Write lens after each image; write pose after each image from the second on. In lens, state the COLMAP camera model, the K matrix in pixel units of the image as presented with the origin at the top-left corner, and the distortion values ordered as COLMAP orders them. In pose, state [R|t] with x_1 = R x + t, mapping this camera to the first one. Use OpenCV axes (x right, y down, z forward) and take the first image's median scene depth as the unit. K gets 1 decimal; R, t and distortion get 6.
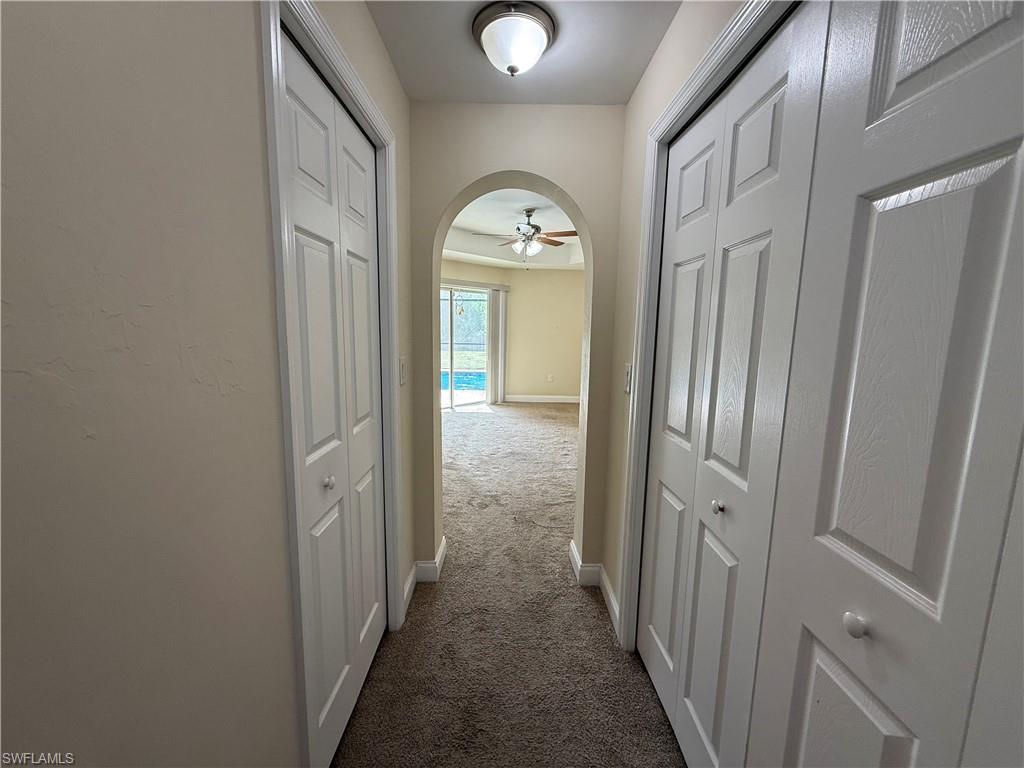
lens RADIAL K [[406.0, 0, 511.4], [0, 406.0, 382.7], [0, 0, 1]] dist [-0.001268, 0.000182]
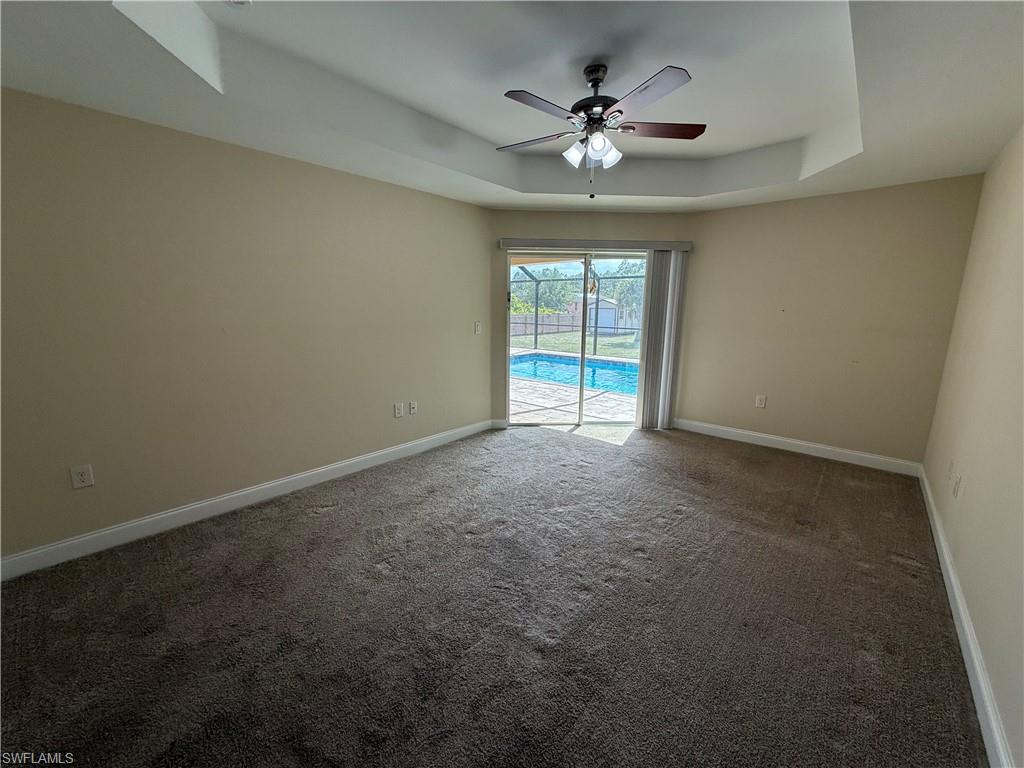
lens RADIAL K [[406.0, 0, 511.7], [0, 406.0, 383.4], [0, 0, 1]] dist [-0.001268, 0.000182]
pose [[0.744969, 0.110765, -0.657839, 0.306009], [-0.085067, 0.993842, 0.071006, -0.069915], [0.661653, 0.003063, 0.749804, 0.522050]]
